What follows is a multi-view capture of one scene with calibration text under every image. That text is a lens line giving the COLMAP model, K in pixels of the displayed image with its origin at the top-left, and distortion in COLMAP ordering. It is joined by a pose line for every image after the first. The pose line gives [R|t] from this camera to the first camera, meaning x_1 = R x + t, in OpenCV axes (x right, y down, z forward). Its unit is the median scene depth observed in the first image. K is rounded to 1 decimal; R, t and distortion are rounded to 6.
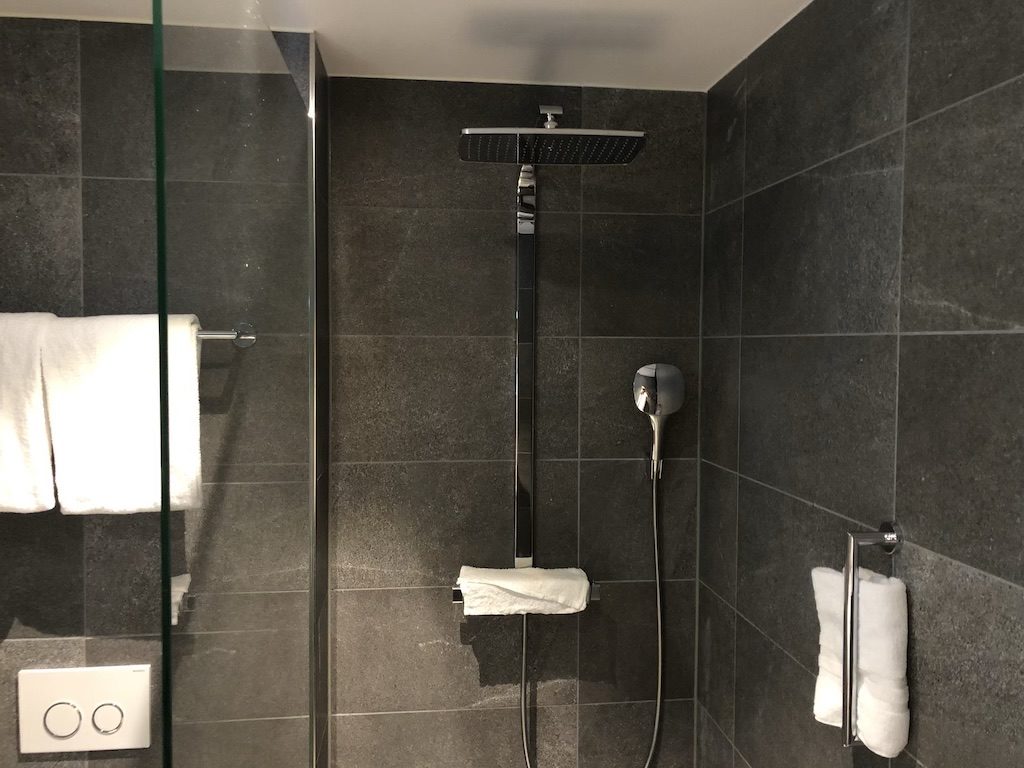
lens RADIAL K [[835.2, 0, 511.4], [0, 835.2, 374.7], [0, 0, 1]] dist [0.035974, -0.049876]
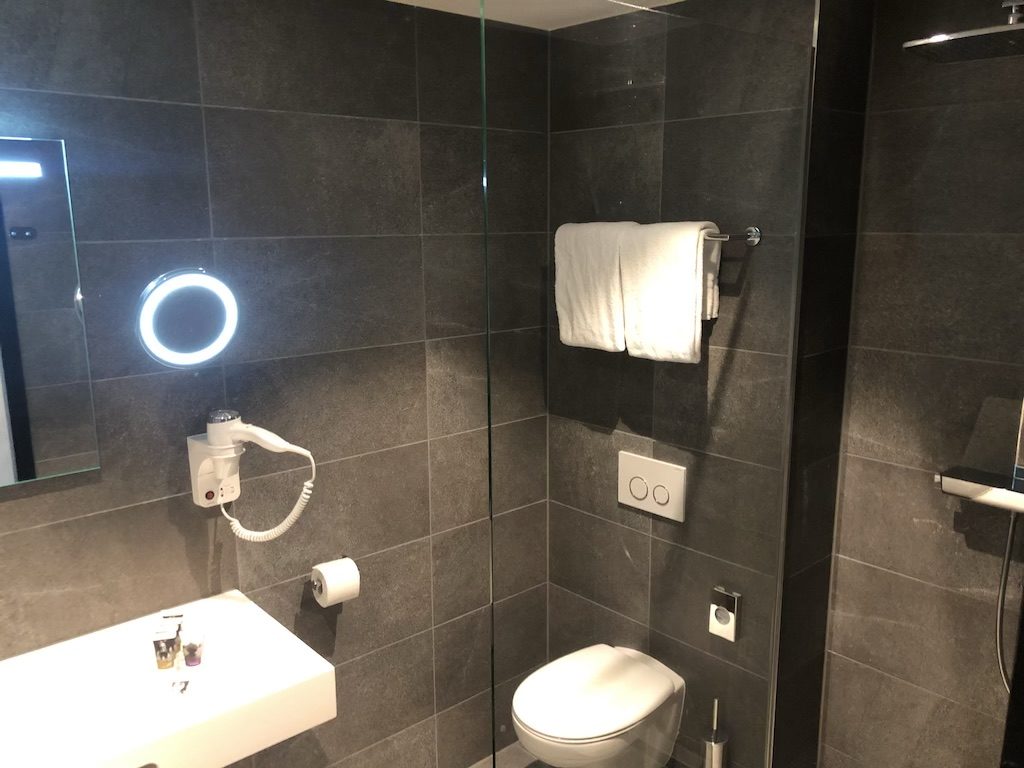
lens RADIAL K [[835.2, 0, 513.8], [0, 835.2, 388.0], [0, 0, 1]] dist [0.035974, -0.049876]
pose [[0.574548, 0.158113, -0.803053, 0.519216], [-0.017351, 0.983296, 0.181187, -0.043672], [0.818287, -0.090167, 0.567694, -0.043463]]
